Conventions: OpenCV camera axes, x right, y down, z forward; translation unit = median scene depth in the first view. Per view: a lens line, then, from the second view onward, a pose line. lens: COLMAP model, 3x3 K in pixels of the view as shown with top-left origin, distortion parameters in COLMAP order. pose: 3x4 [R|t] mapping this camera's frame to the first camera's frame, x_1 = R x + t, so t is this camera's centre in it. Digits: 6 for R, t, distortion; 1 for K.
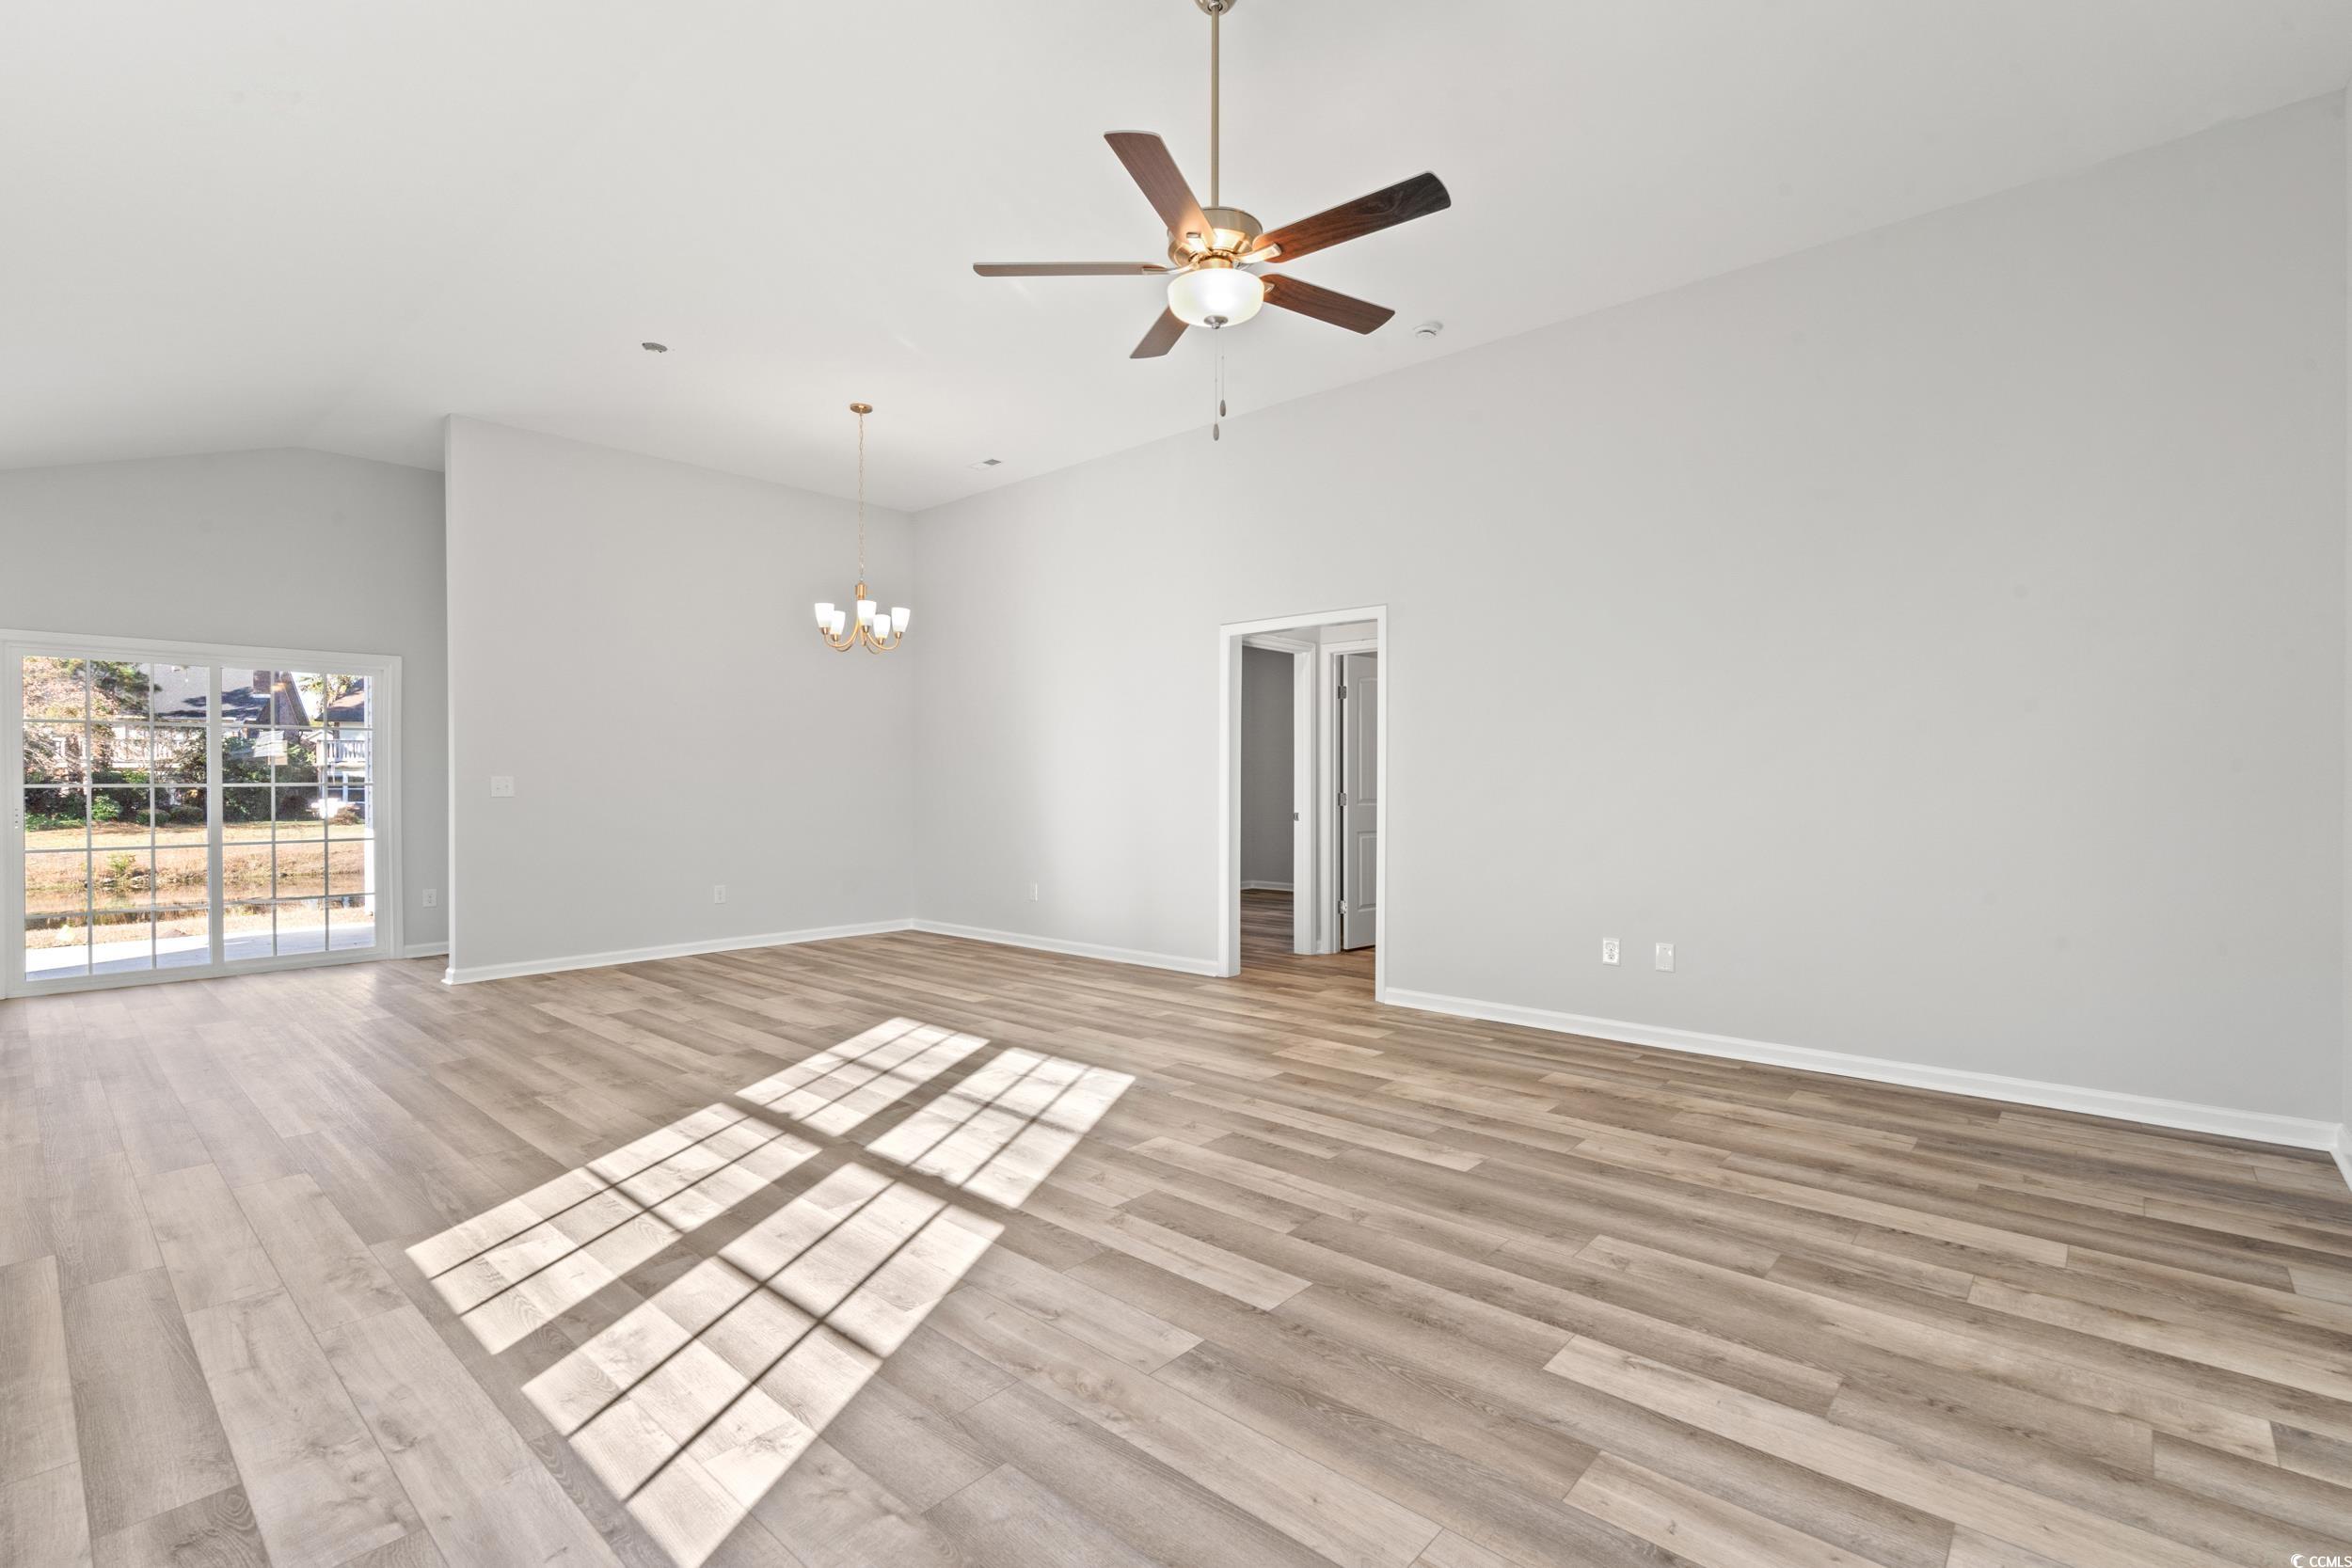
lens RADIAL K [[1061.3, 0, 1176.0], [0, 1061.3, 784.0], [0, 0, 1]] dist [-0.003997, -0.000200]
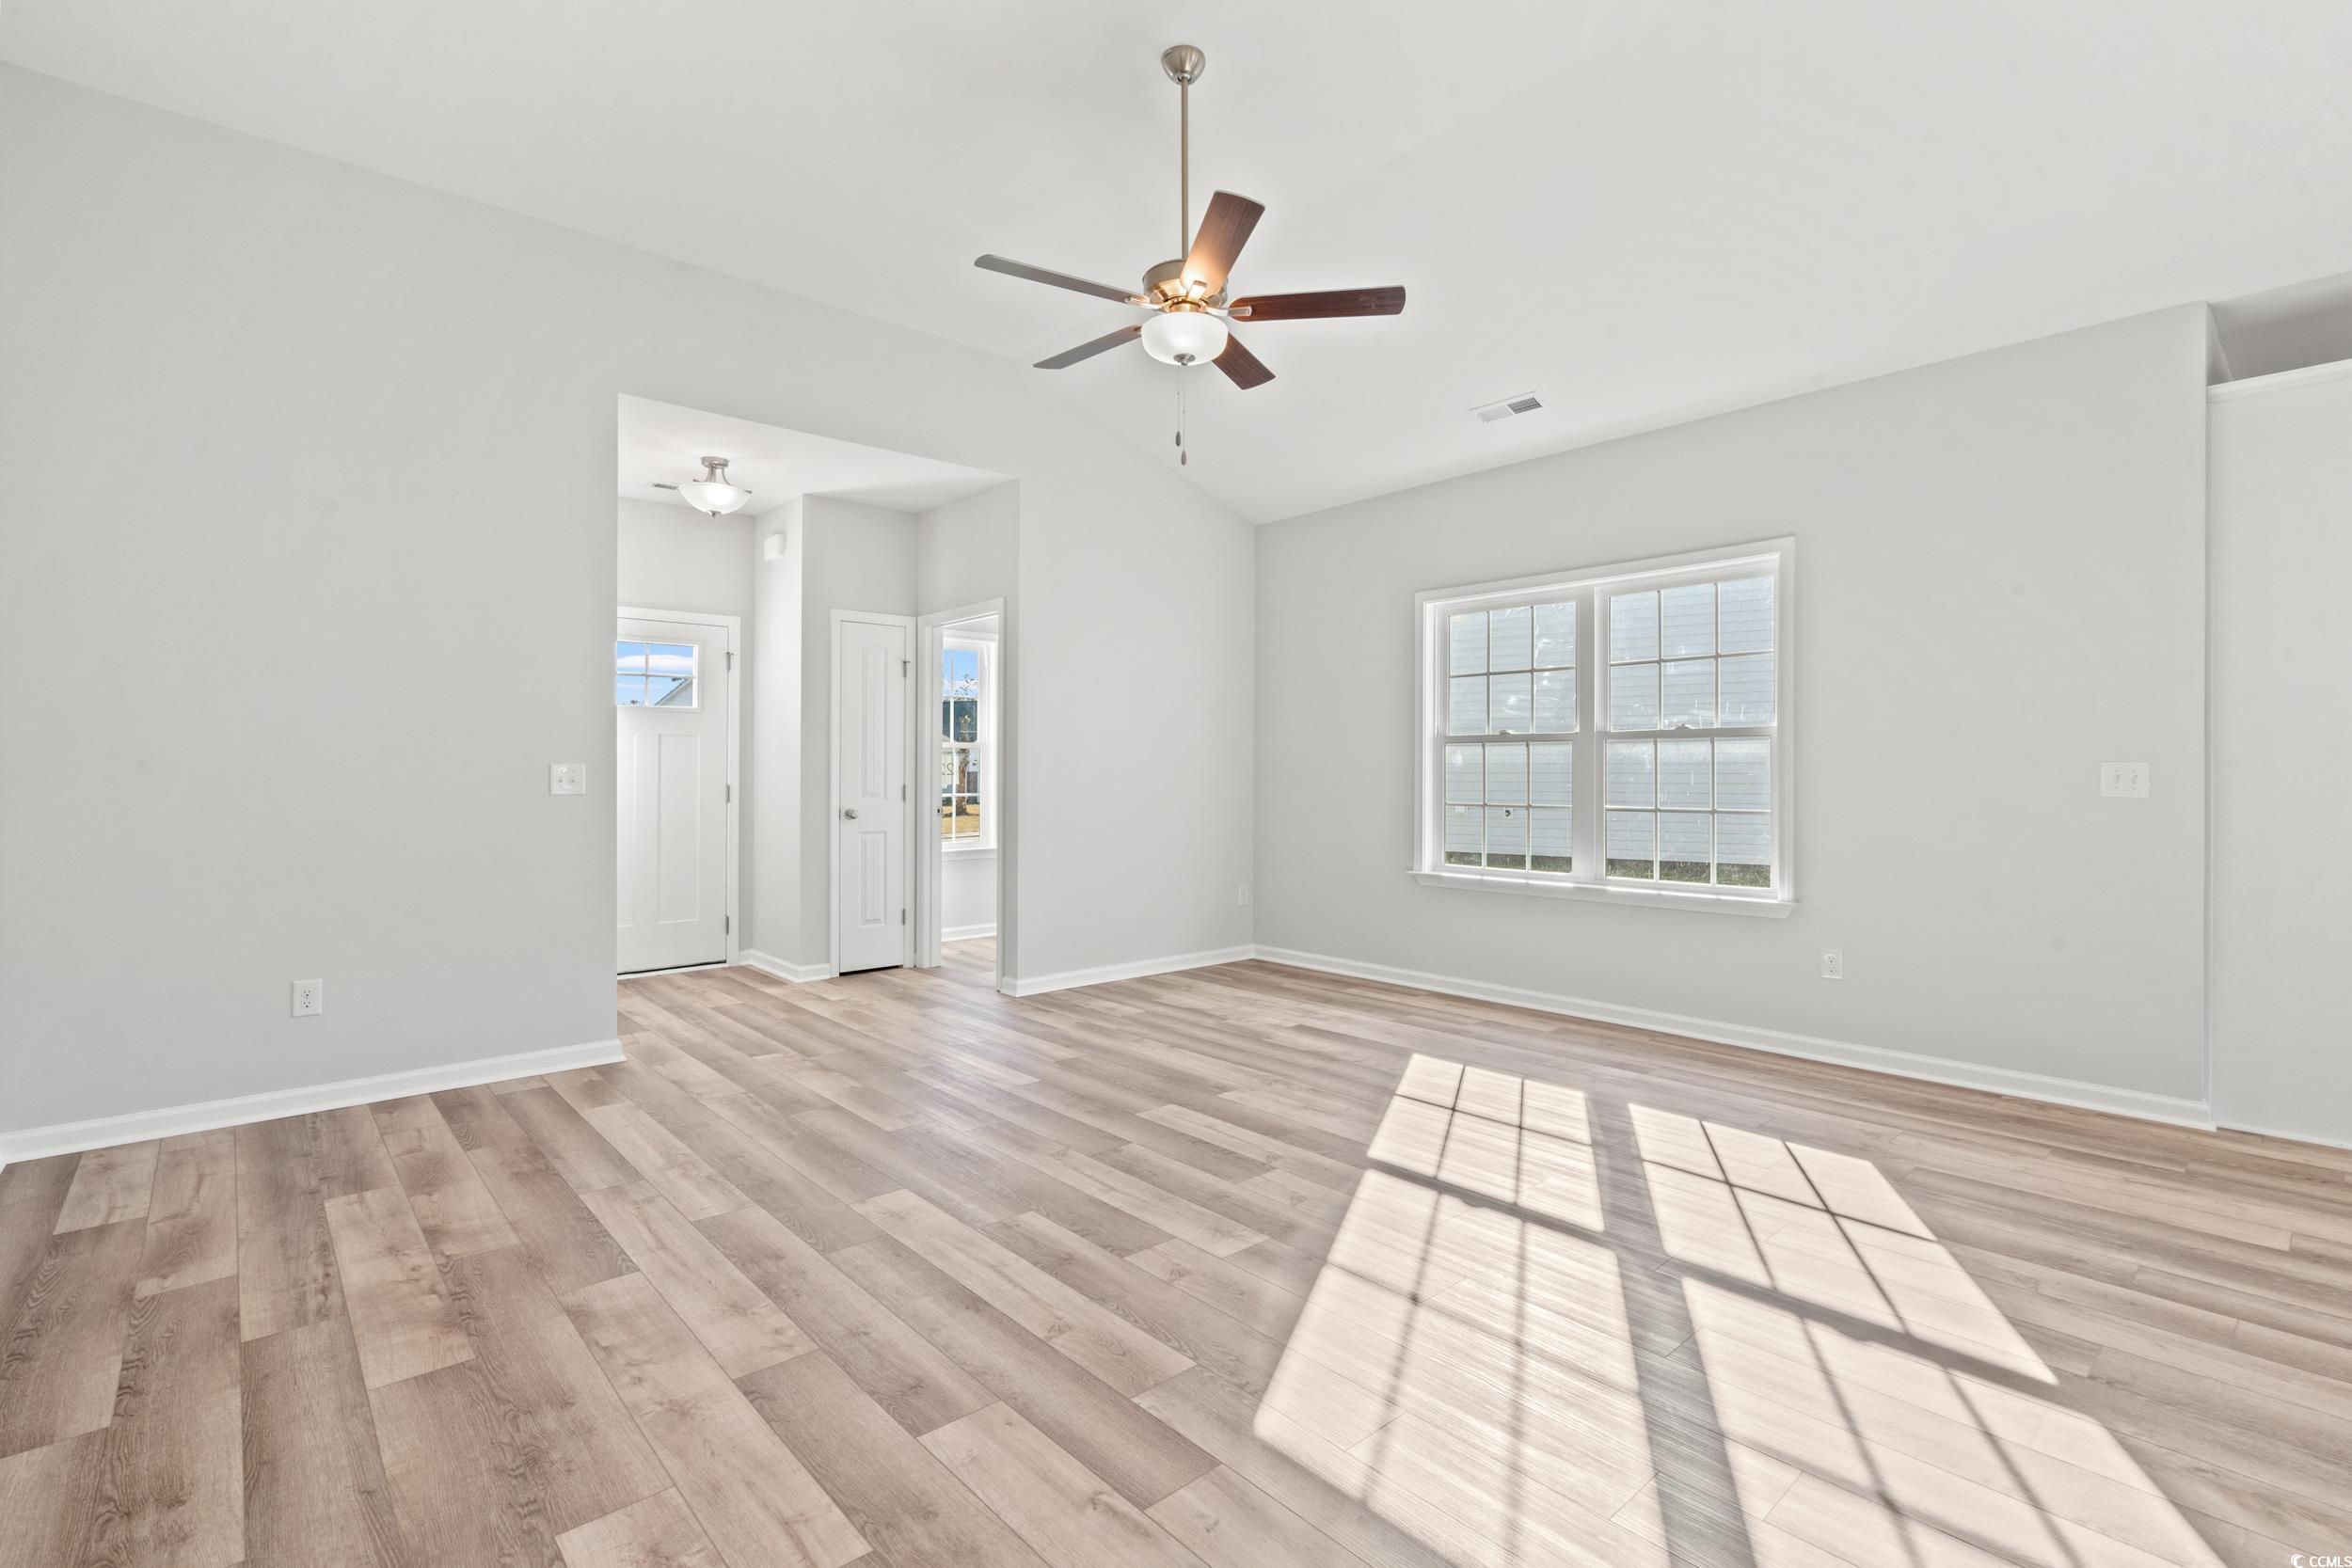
lens RADIAL K [[1073.5, 0, 1157.3], [0, 1073.5, 775.2], [0, 0, 1]] dist [0.001123, 0.000589]
pose [[-0.992090, 0.004355, 0.125456, -0.072834], [0.005027, 0.999975, 0.005038, -0.004817], [-0.125431, 0.005628, -0.992086, 1.978396]]
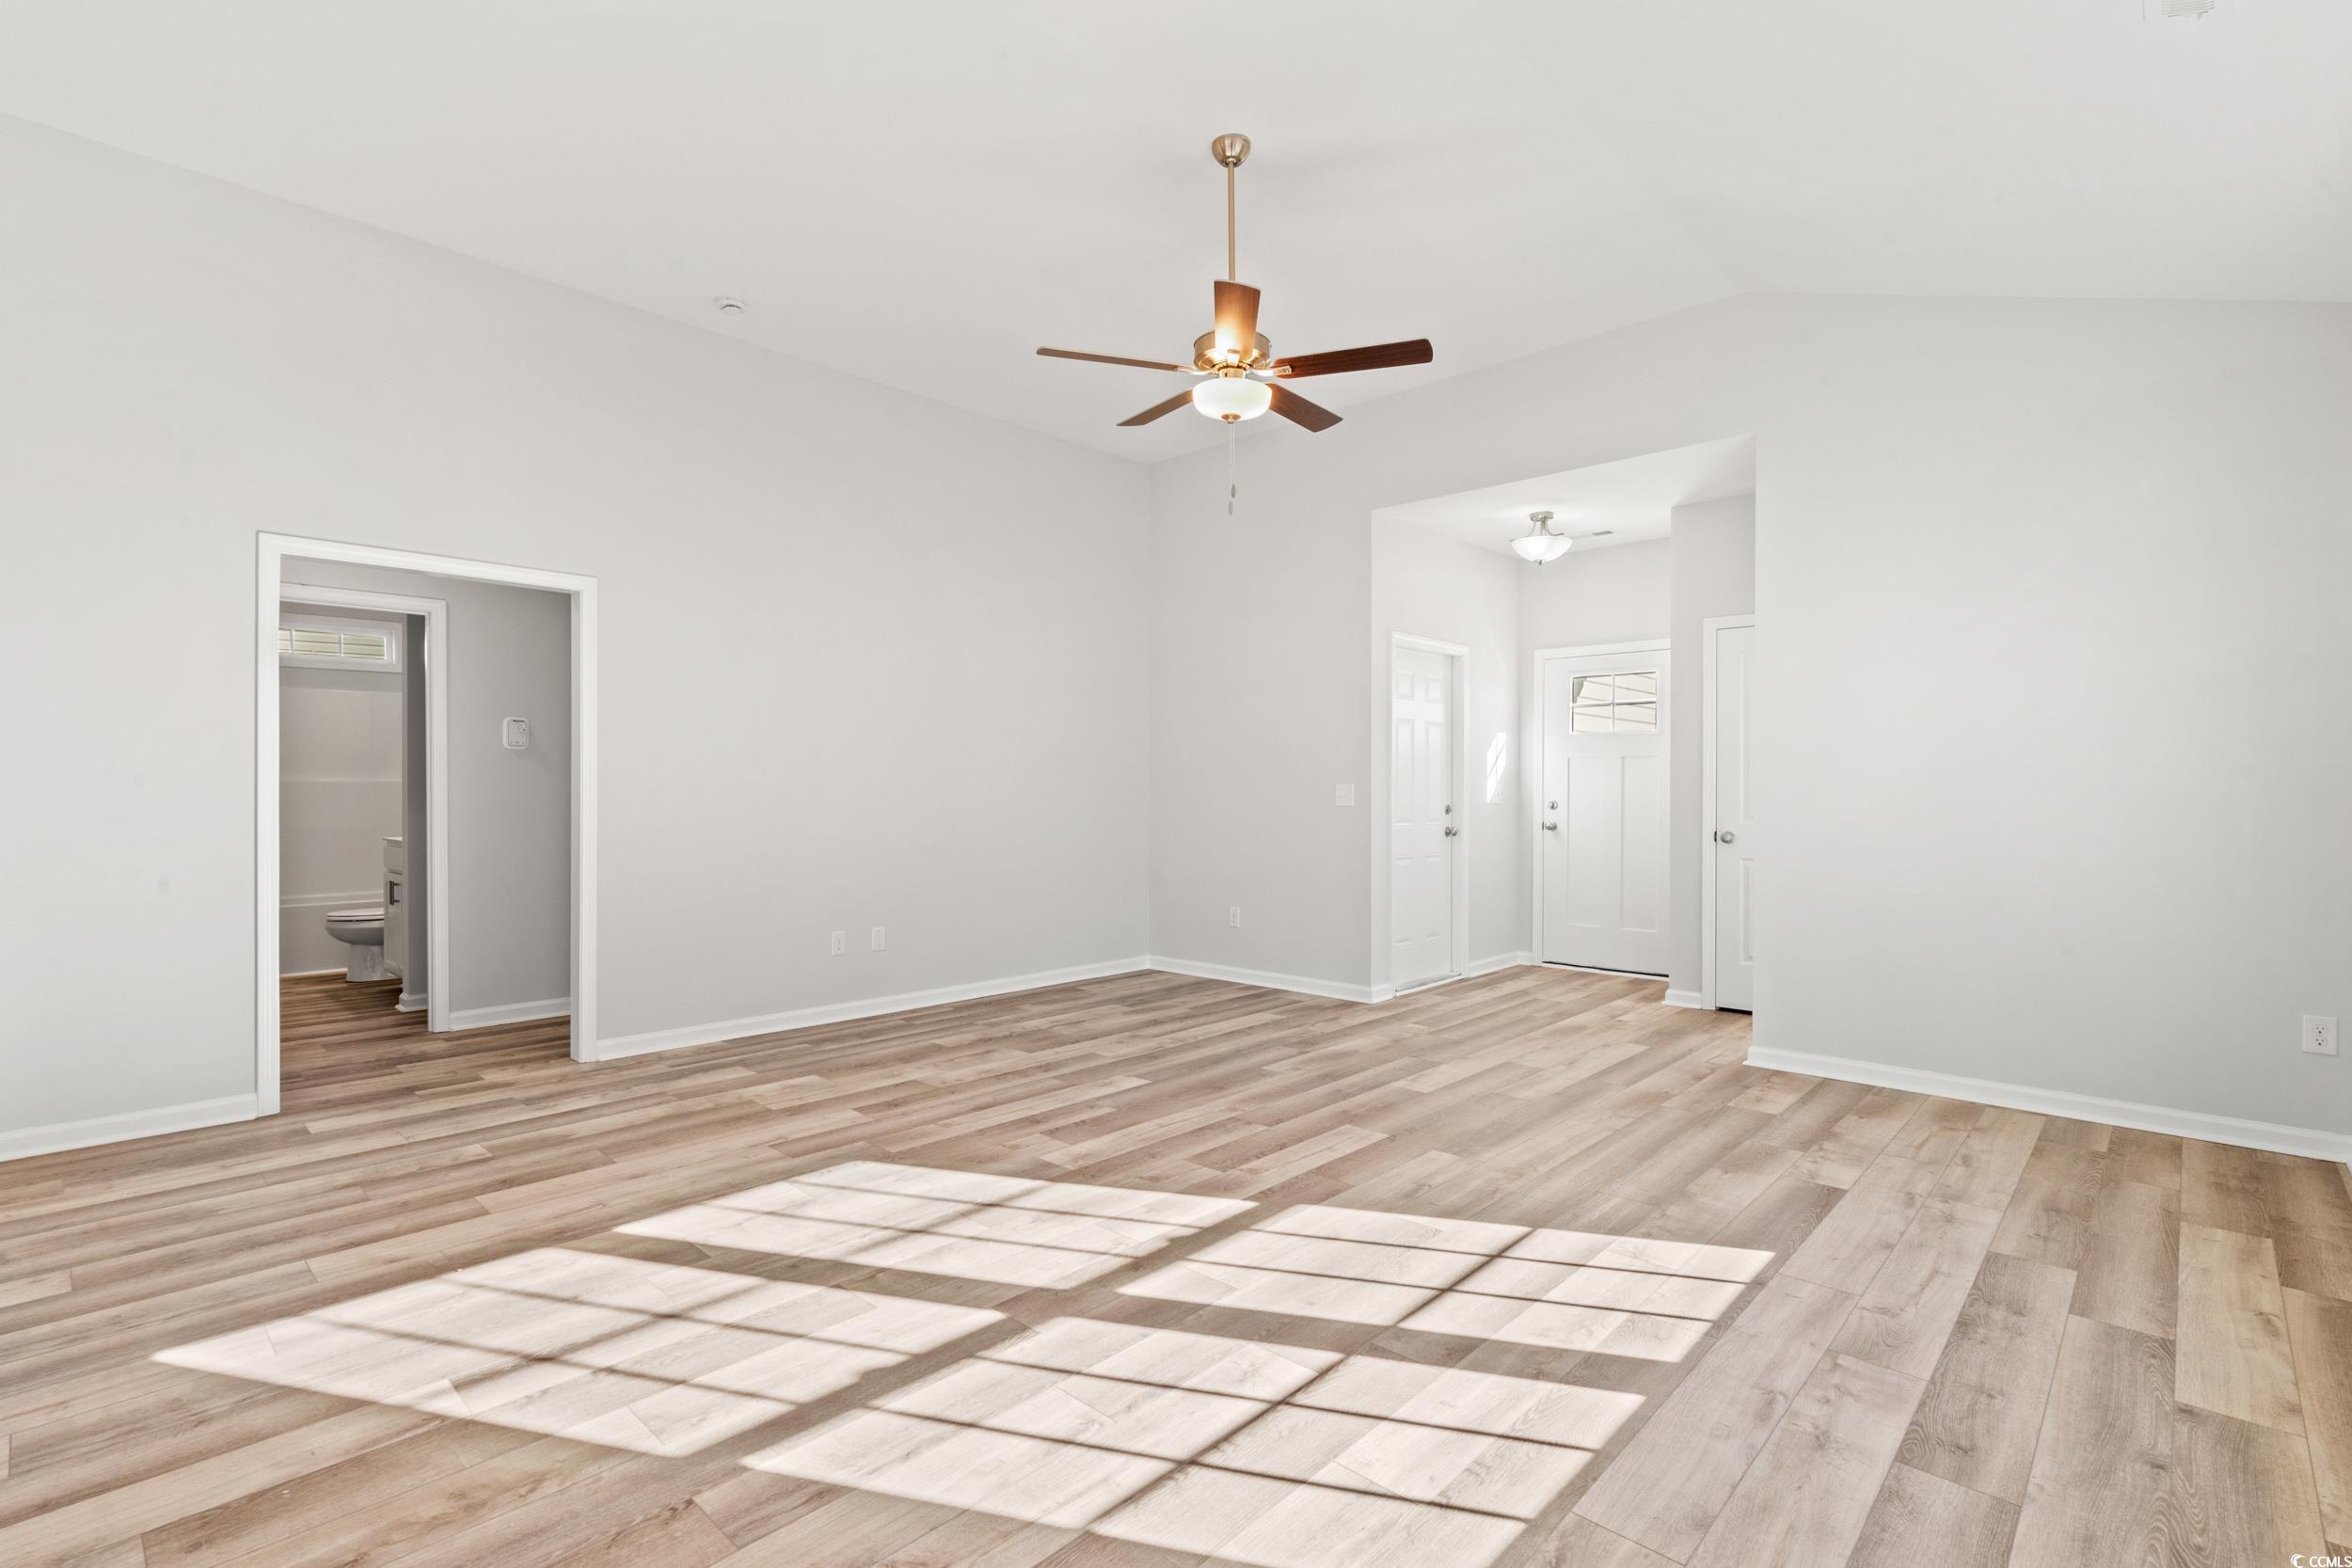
lens RADIAL K [[1096.6, 0, 1164.4], [0, 1096.6, 786.2], [0, 0, 1]] dist [0.002128, 0.000724]
pose [[0.023346, 0.005467, 0.999712, -1.156097], [-0.001447, 0.999984, -0.005434, -0.001435], [-0.999726, -0.001320, 0.023354, 0.983562]]
